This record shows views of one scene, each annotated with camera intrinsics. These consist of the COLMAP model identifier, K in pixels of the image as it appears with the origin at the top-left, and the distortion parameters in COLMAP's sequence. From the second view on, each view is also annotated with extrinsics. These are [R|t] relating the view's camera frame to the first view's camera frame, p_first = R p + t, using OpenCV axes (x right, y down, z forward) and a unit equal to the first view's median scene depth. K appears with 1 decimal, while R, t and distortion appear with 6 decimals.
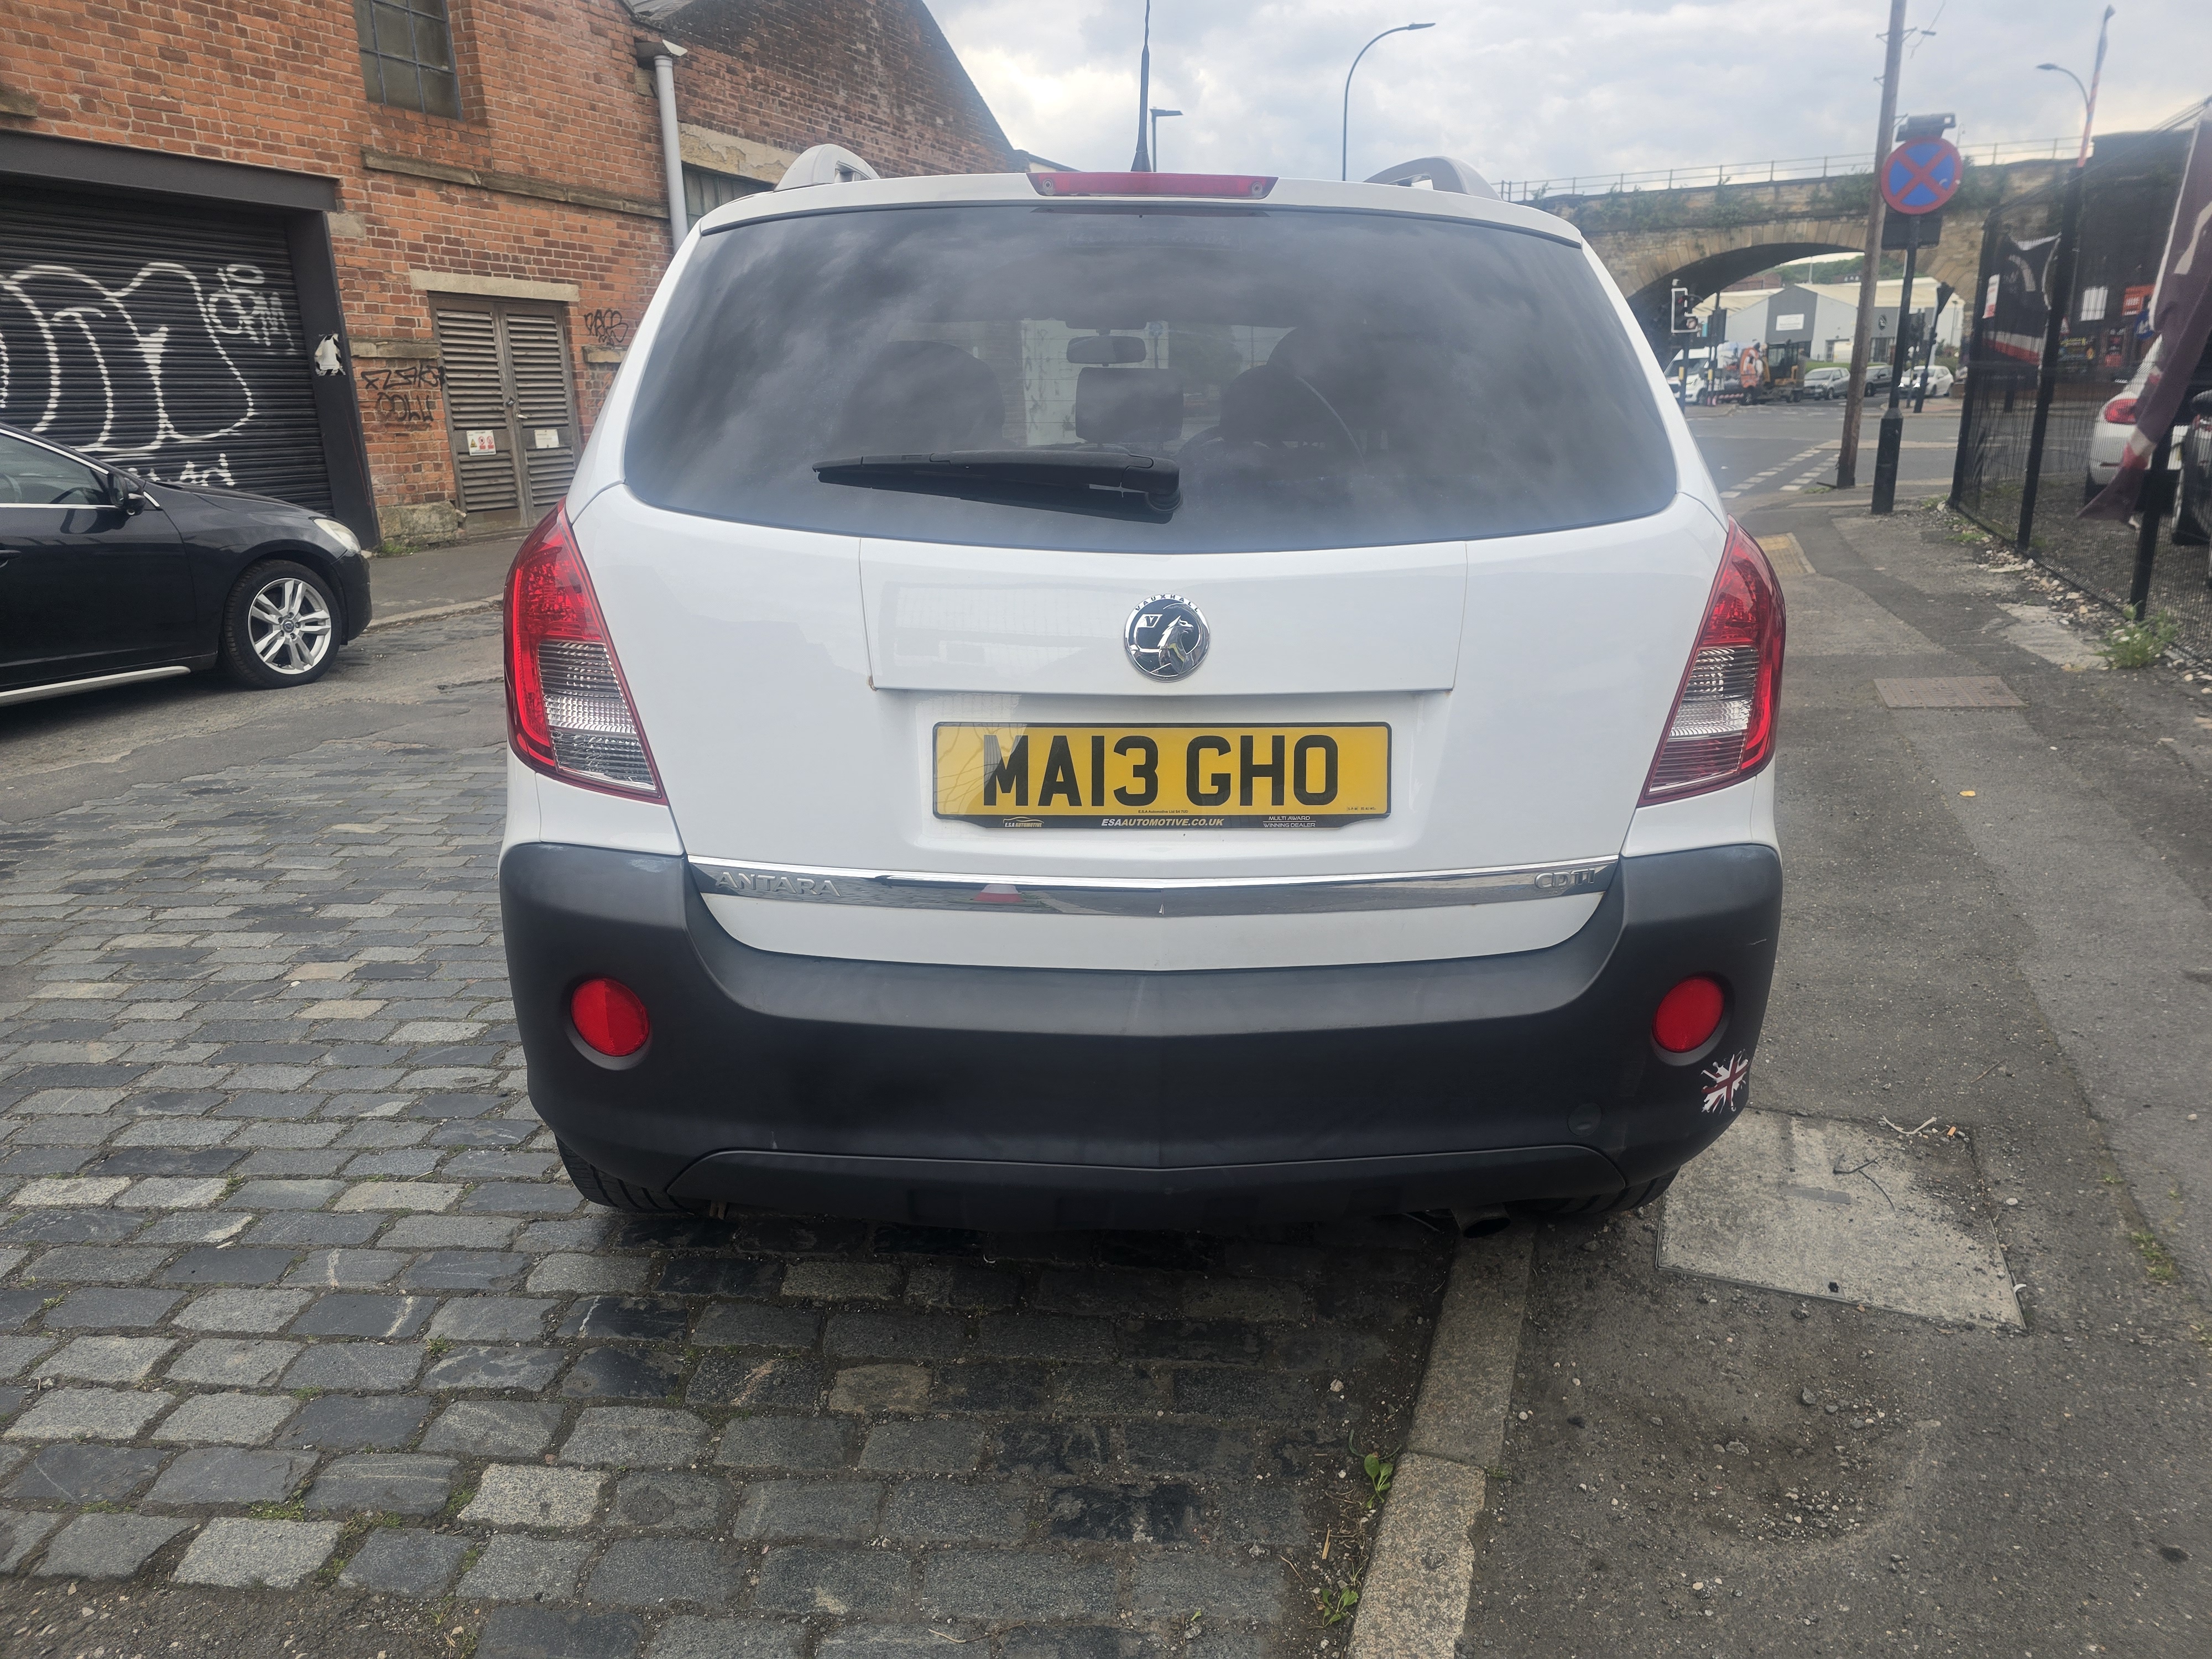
lens RADIAL K [[1498.4, 0, 1106.0], [0, 1498.4, 829.5], [0, 0, 1]] dist [0.044186, -0.043029]
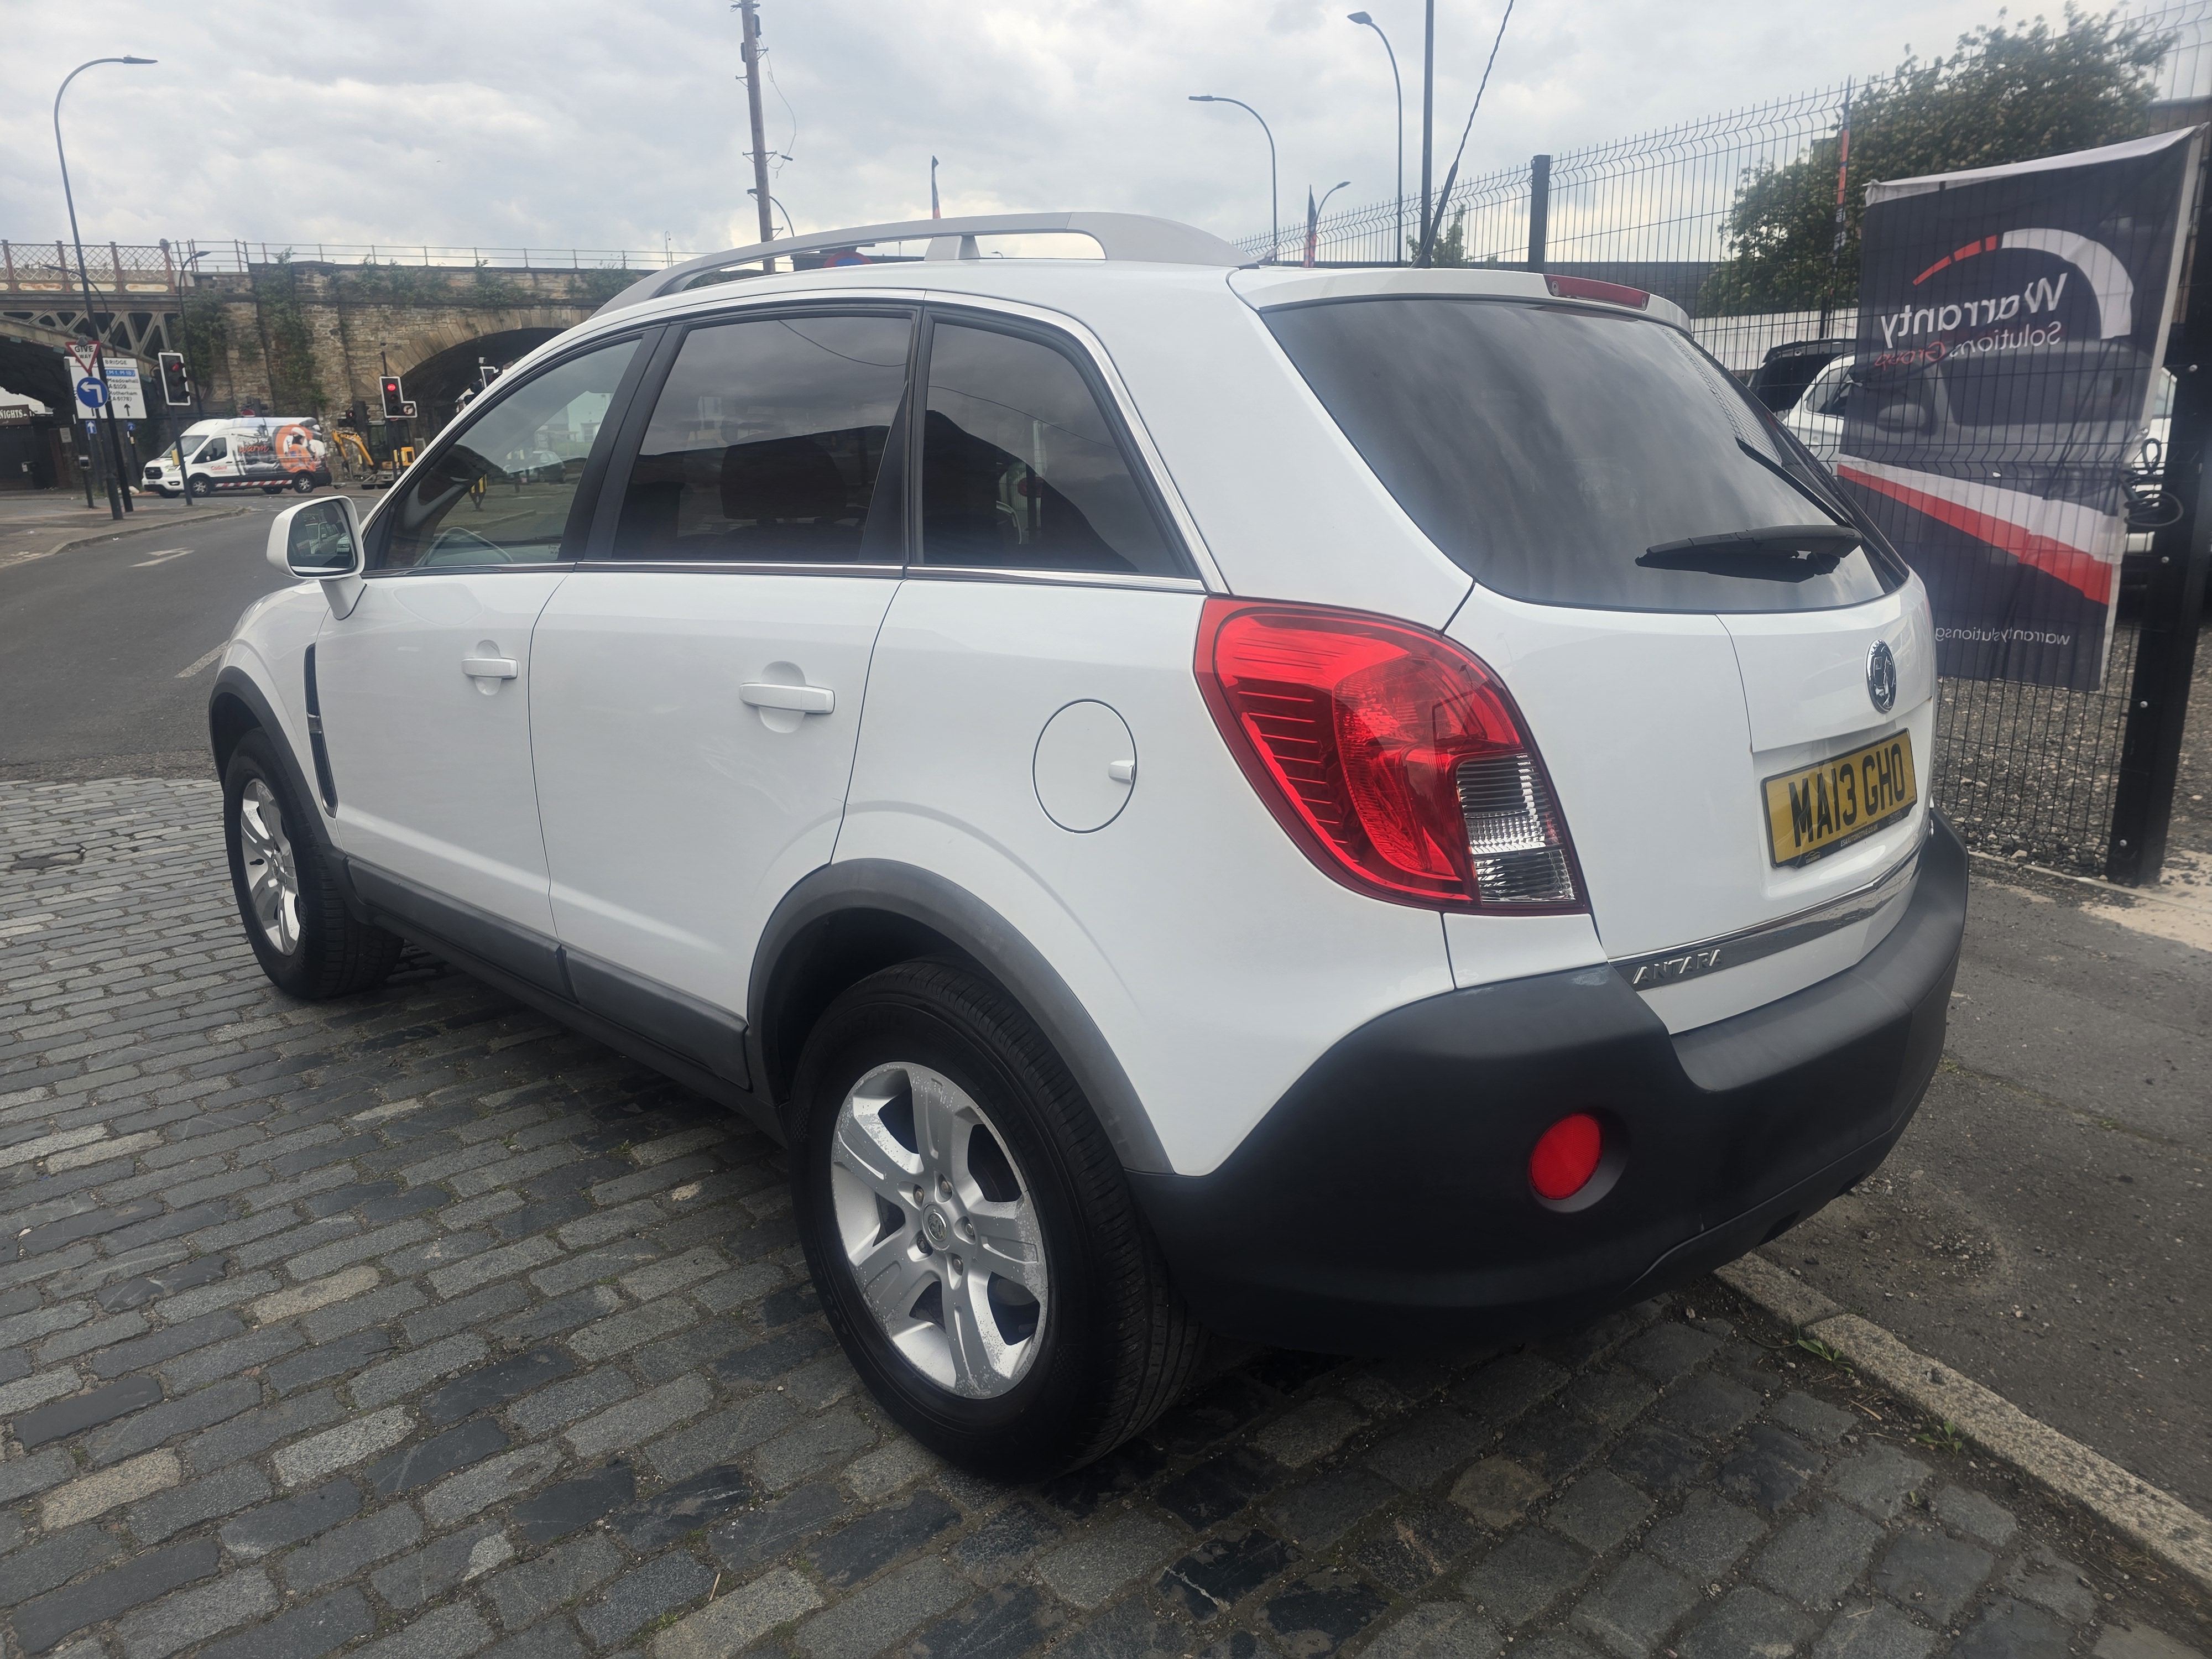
lens RADIAL K [[1498.4, 0, 1106.0], [0, 1498.4, 829.5], [0, 0, 1]] dist [0.044186, -0.043029]
pose [[0.721240, -0.167070, 0.672235, -0.183063], [0.198477, 0.979630, 0.030520, -0.025127], [-0.663641, 0.111411, 0.739708, 0.080099]]
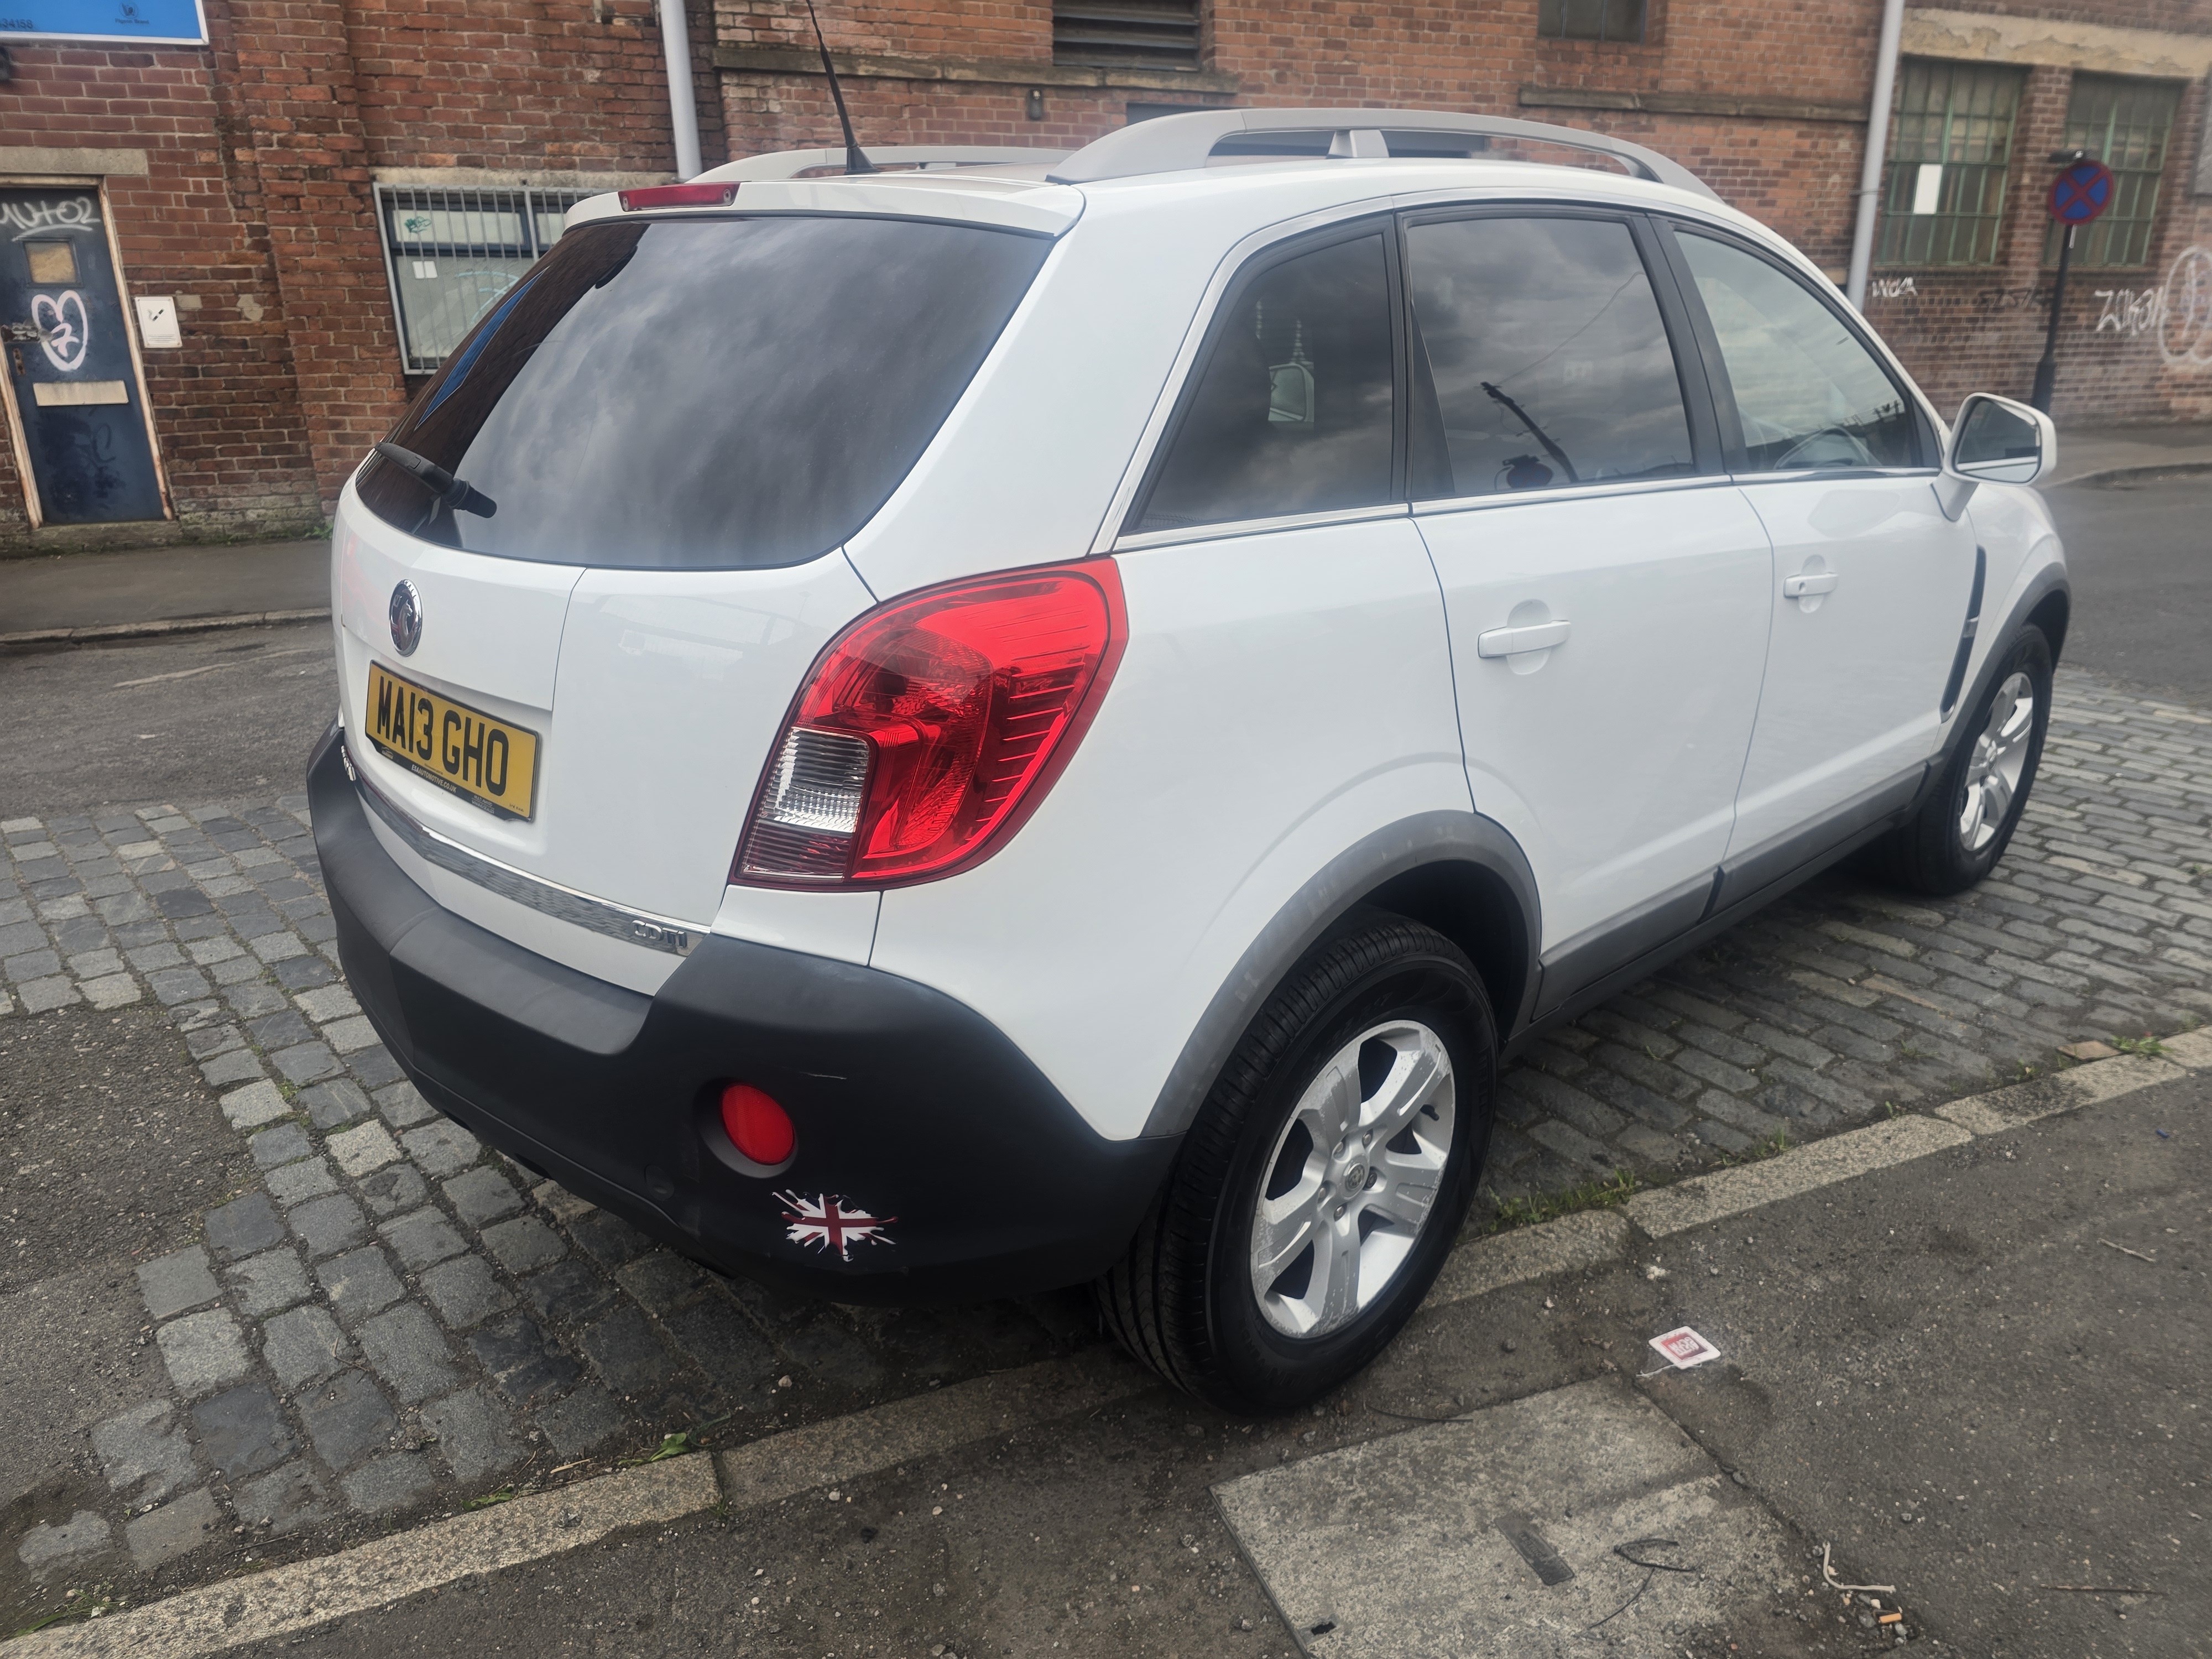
lens RADIAL K [[1498.4, 0, 1106.0], [0, 1498.4, 829.5], [0, 0, 1]] dist [0.044186, -0.043029]
pose [[0.673353, 0.240868, -0.698983, 0.187719], [-0.203490, 0.969304, 0.137992, -0.036071], [0.710765, 0.049319, 0.701698, 0.085600]]
